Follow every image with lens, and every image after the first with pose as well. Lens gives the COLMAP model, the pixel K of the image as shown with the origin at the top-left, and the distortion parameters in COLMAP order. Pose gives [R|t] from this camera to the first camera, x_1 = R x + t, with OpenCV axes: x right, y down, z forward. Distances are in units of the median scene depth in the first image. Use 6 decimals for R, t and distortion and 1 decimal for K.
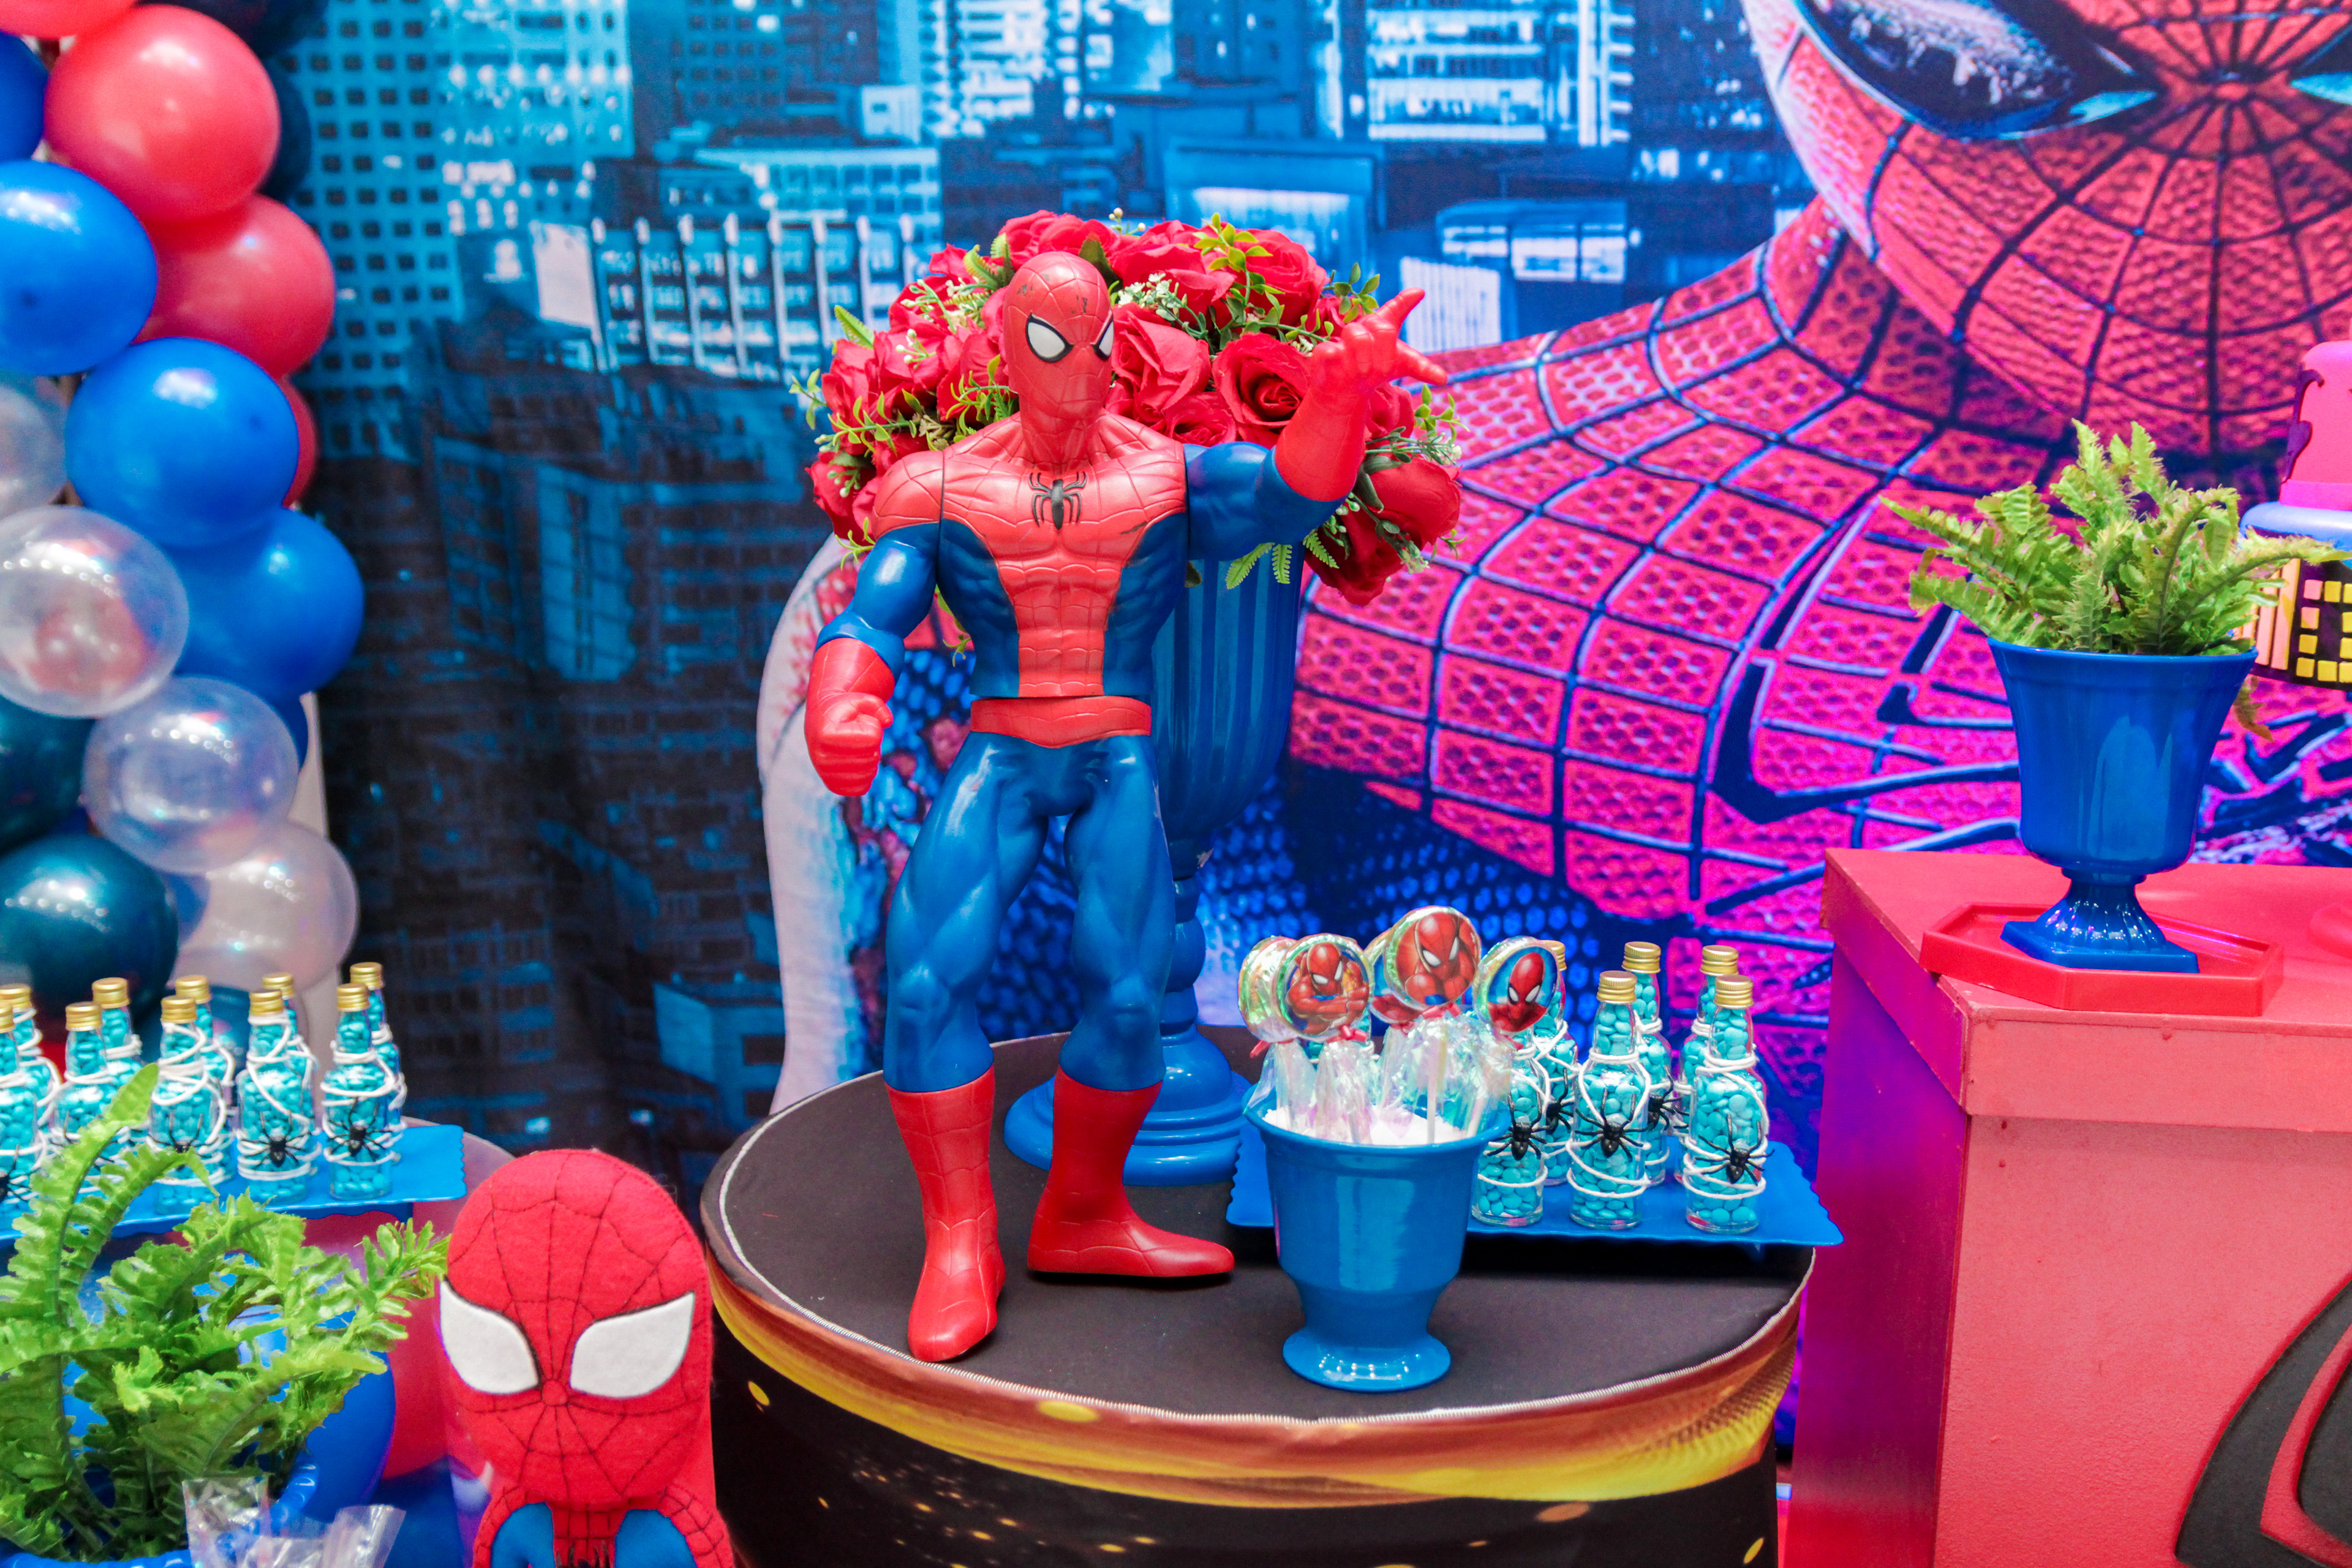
lens RADIAL K [[2226.9, 0, 1152.4], [0, 2226.9, 770.0], [0, 0, 1]] dist [-0.079769, 0.198806]
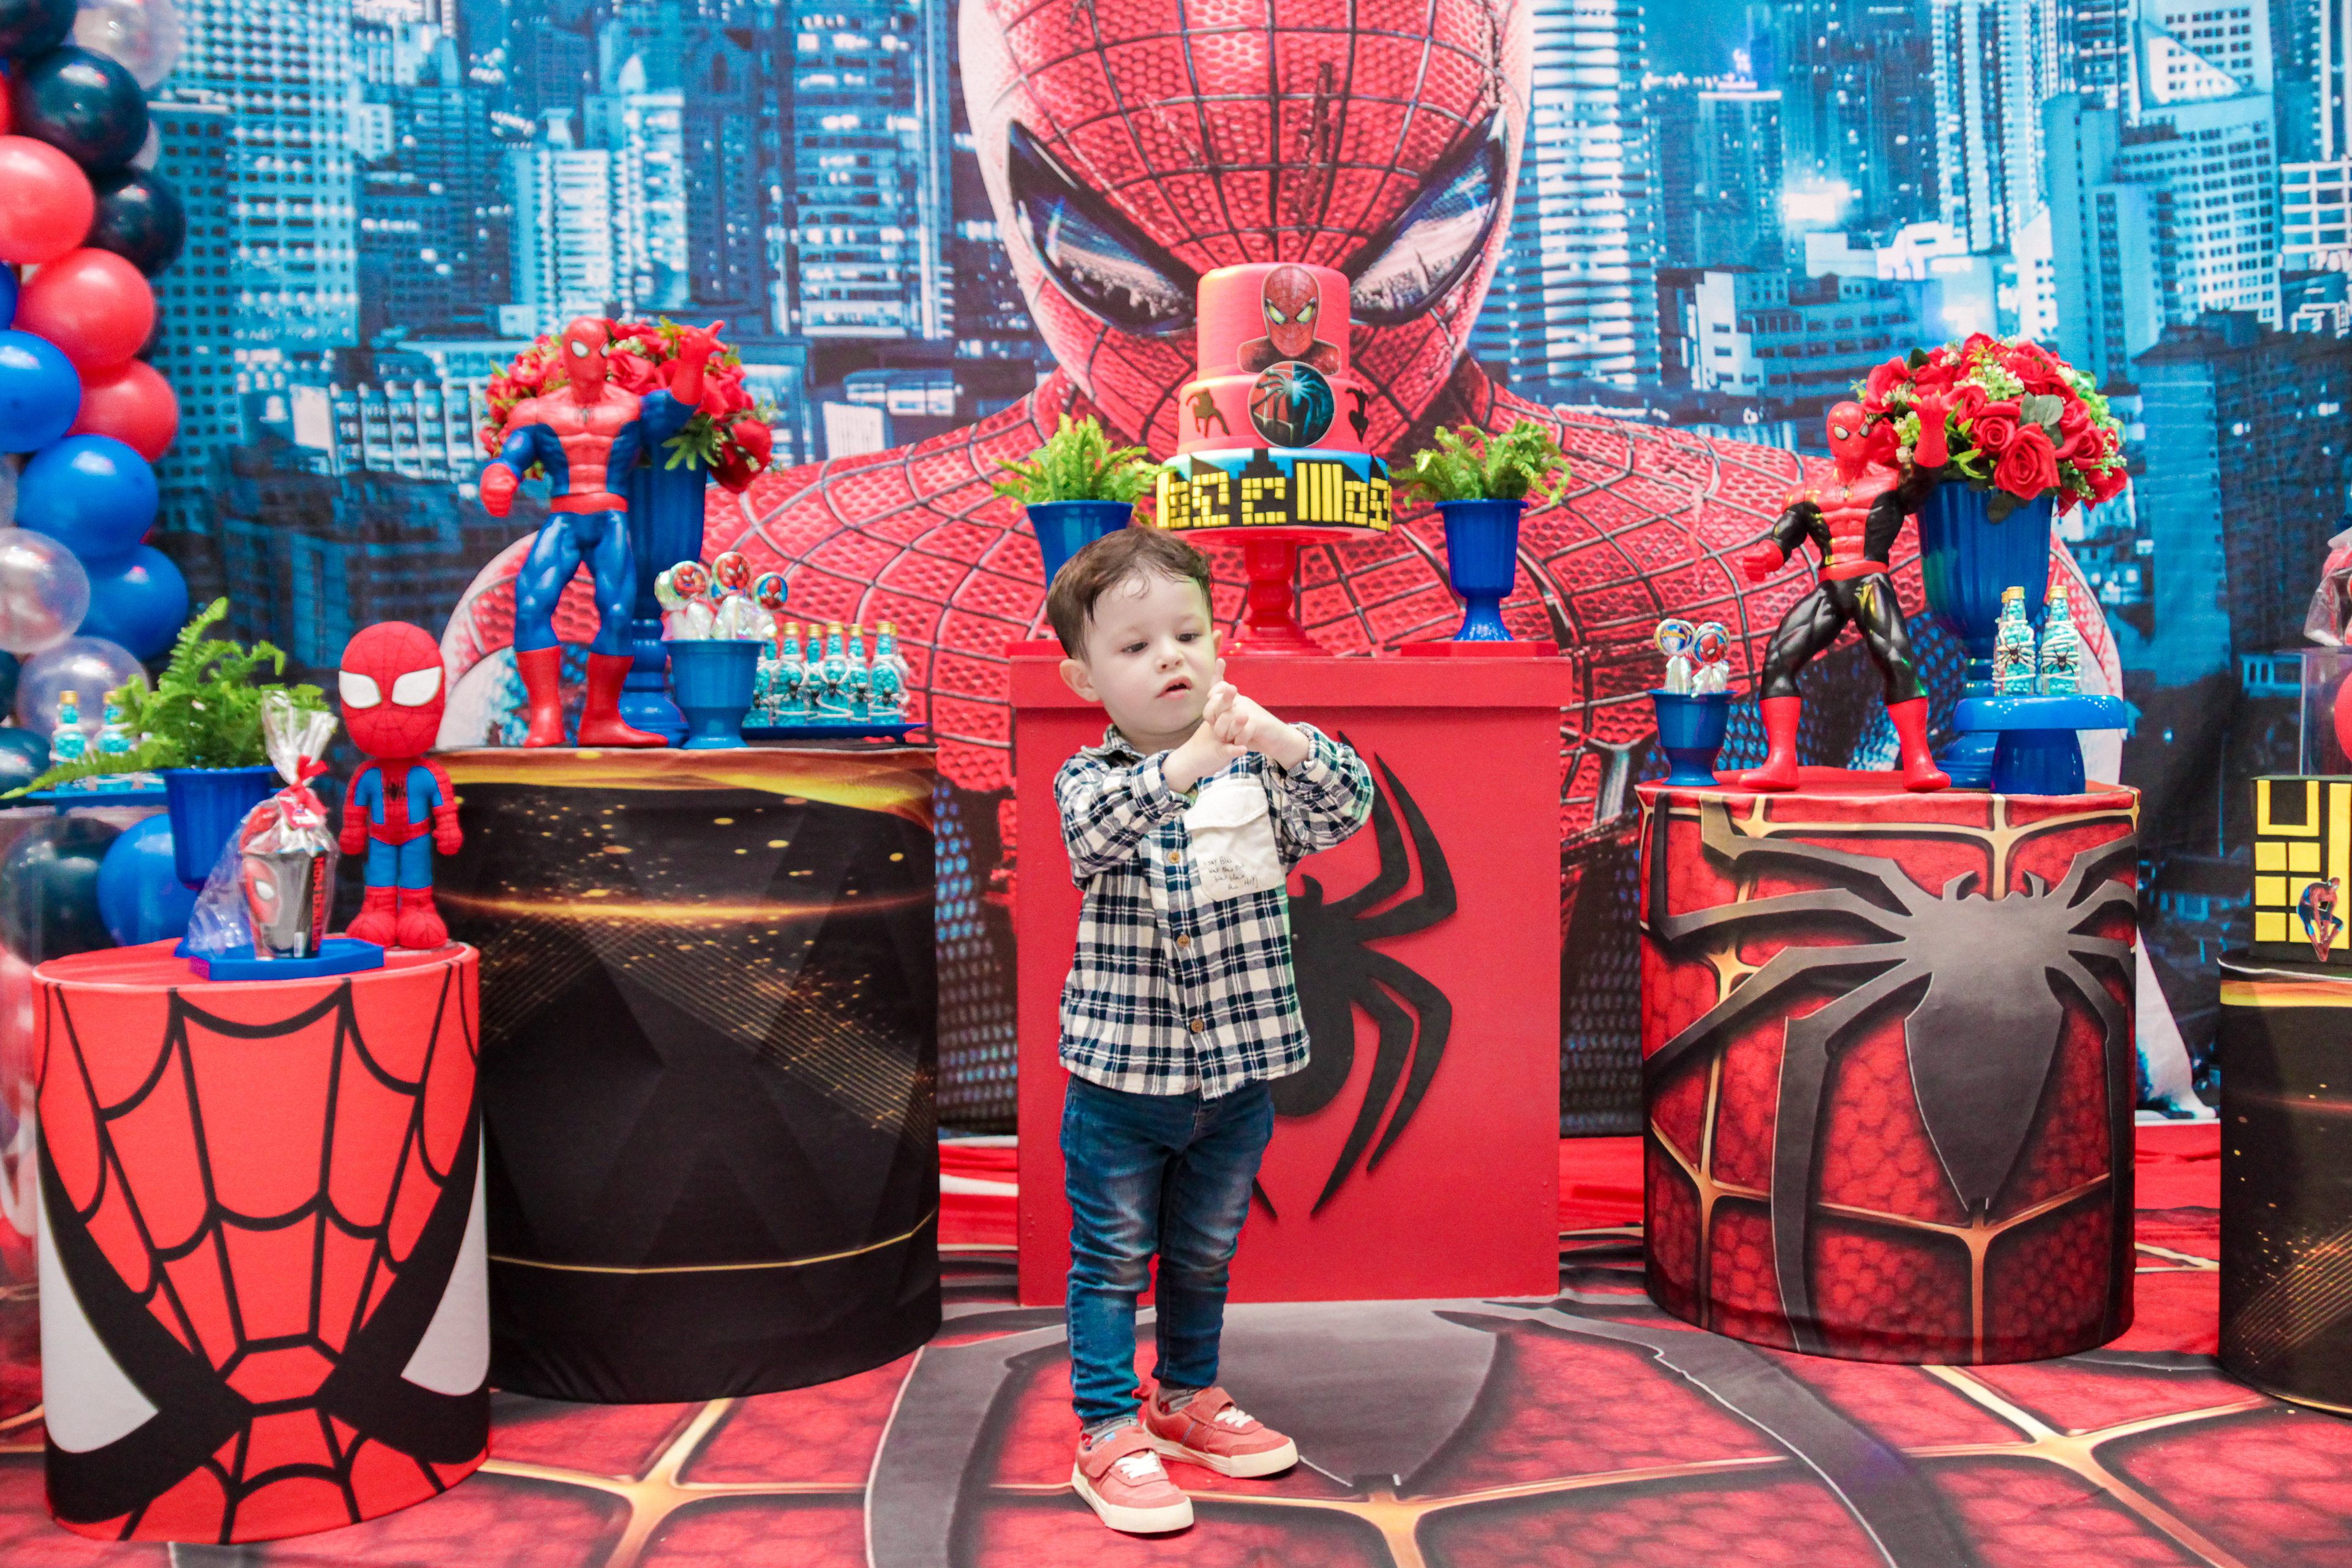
lens RADIAL K [[2147.9, 0, 1188.7], [0, 2147.9, 735.7], [0, 0, 1]] dist [-0.114552, 0.140624]
pose [[0.982288, -0.022604, 0.186011, 0.076155], [0.050032, 0.988296, -0.144113, 0.274864], [-0.180576, 0.150867, 0.971921, -0.614612]]
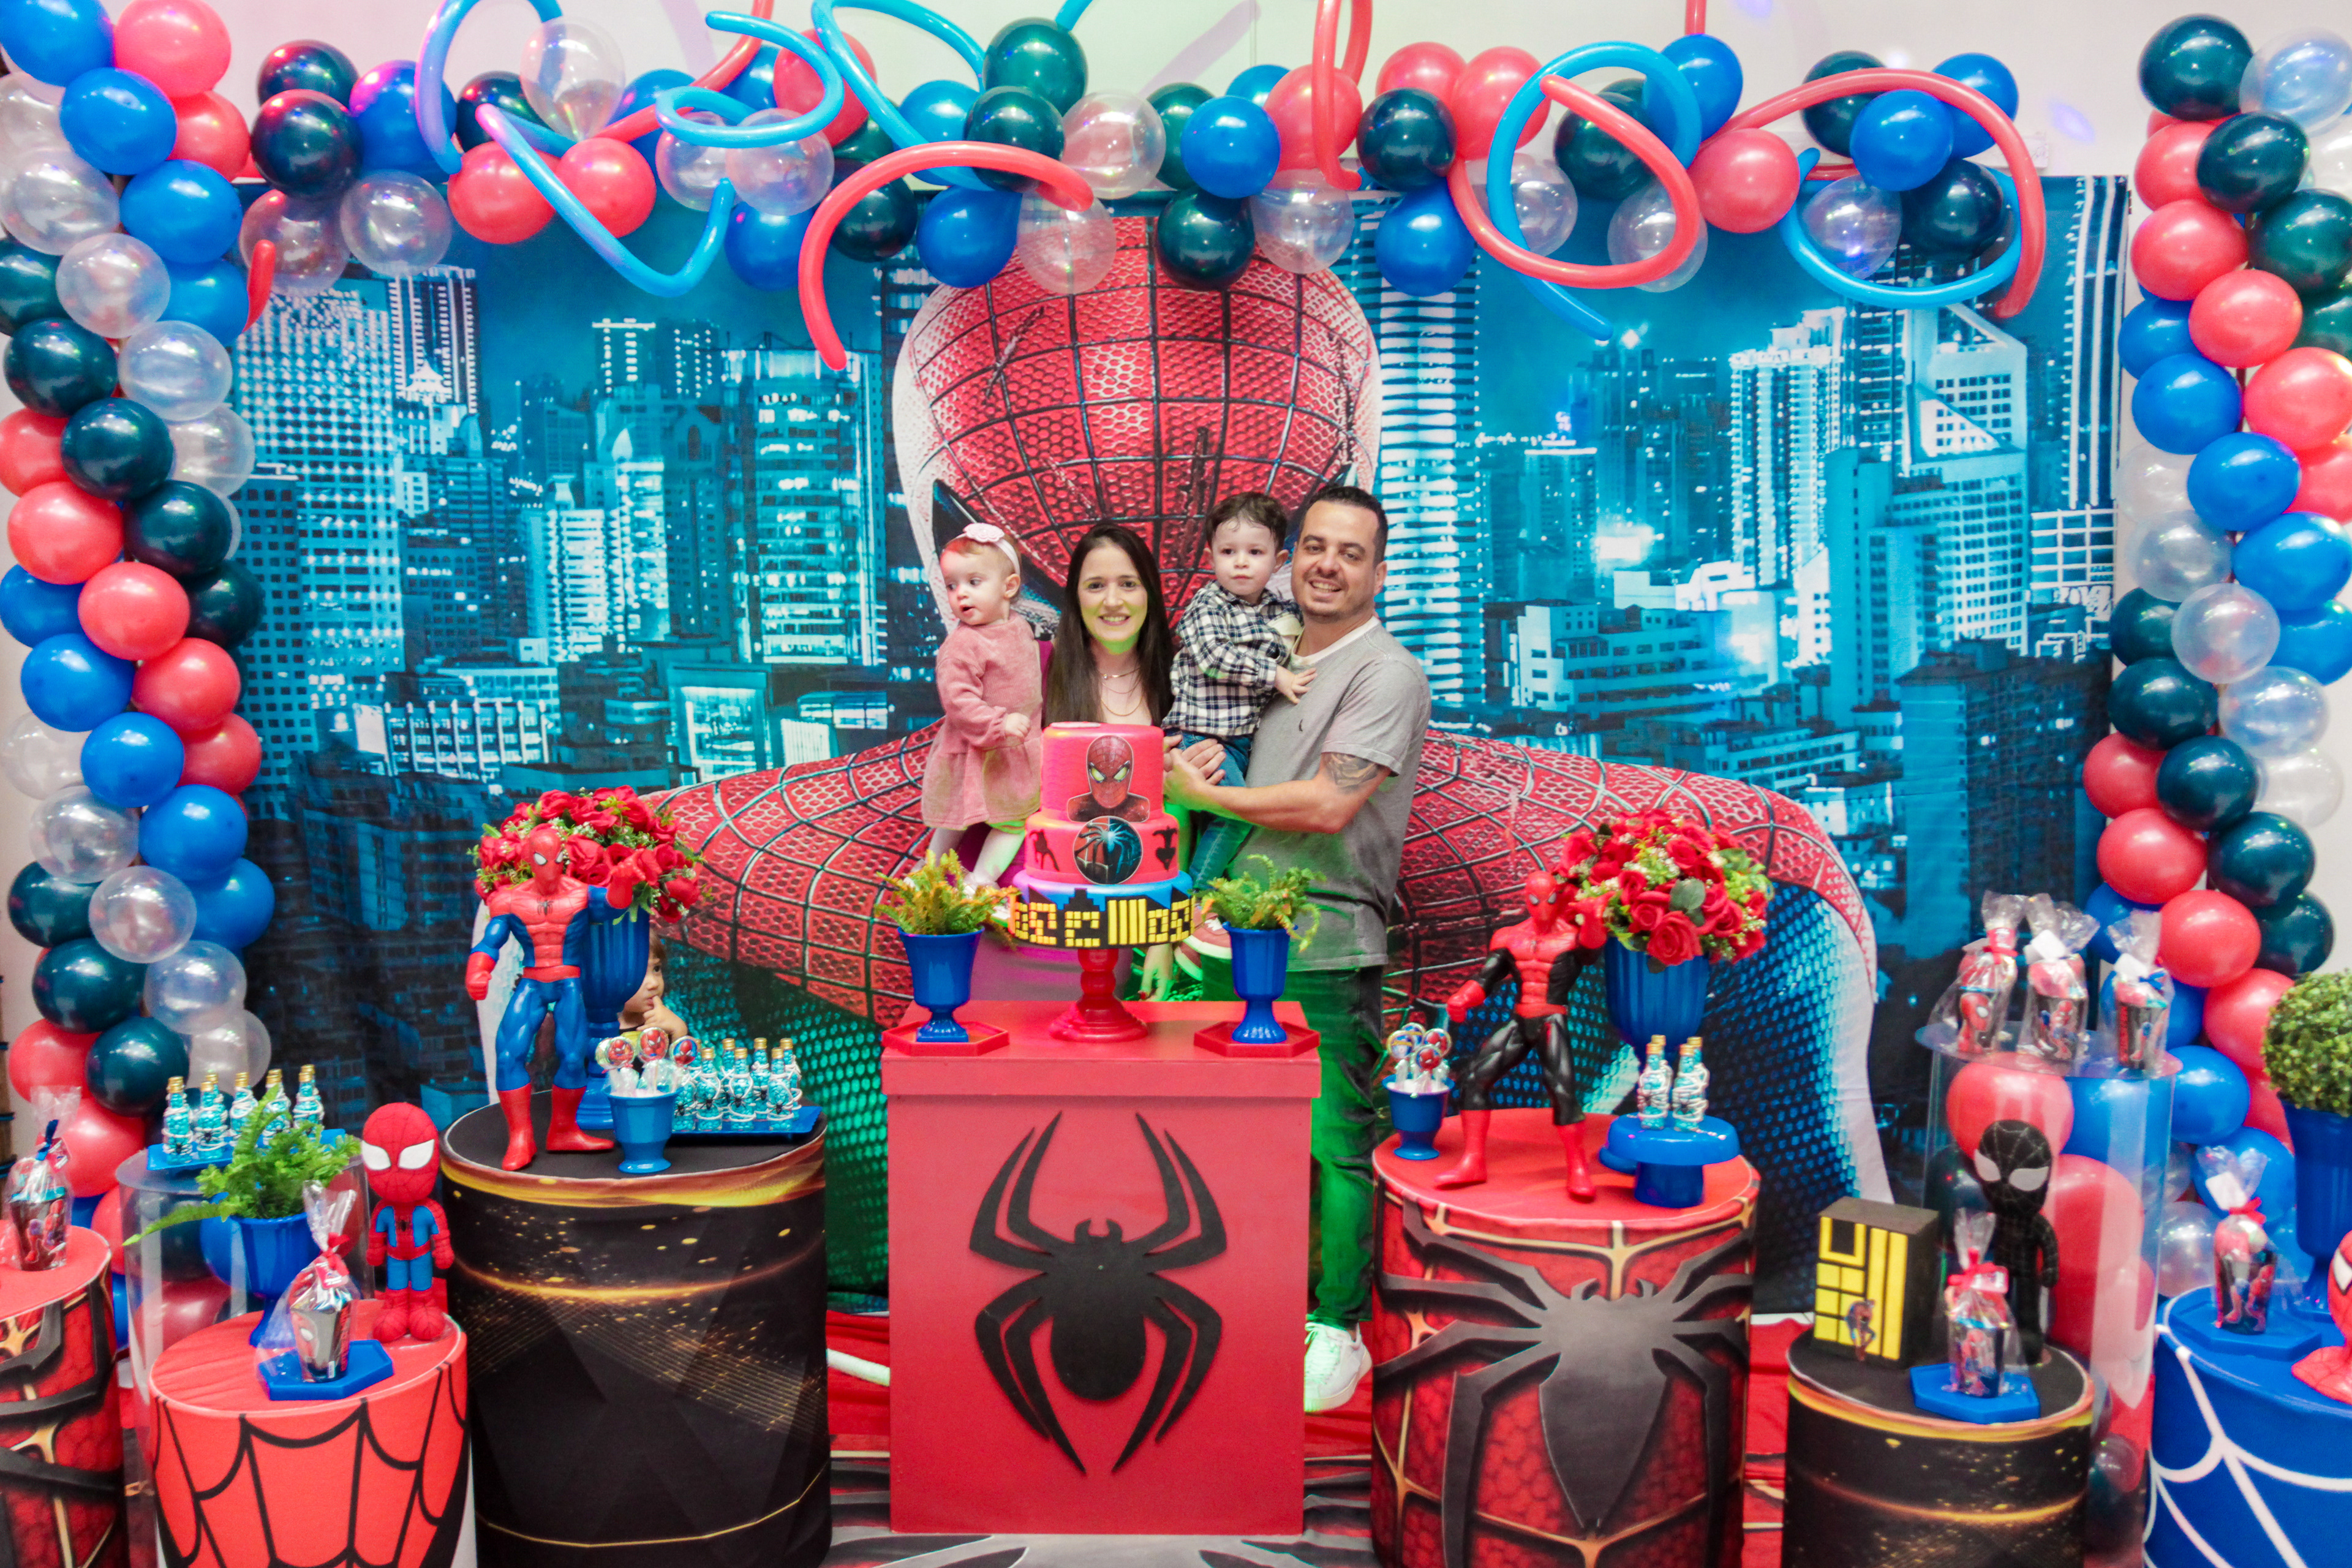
lens RADIAL K [[2076.4, 0, 1150.8], [0, 2076.4, 760.8], [0, 0, 1]] dist [-0.161473, 0.260308]
pose [[0.991720, -0.021892, 0.126537, 0.209364], [0.031497, 0.996730, -0.074407, -0.037261], [-0.124494, 0.077777, 0.989167, -0.951331]]
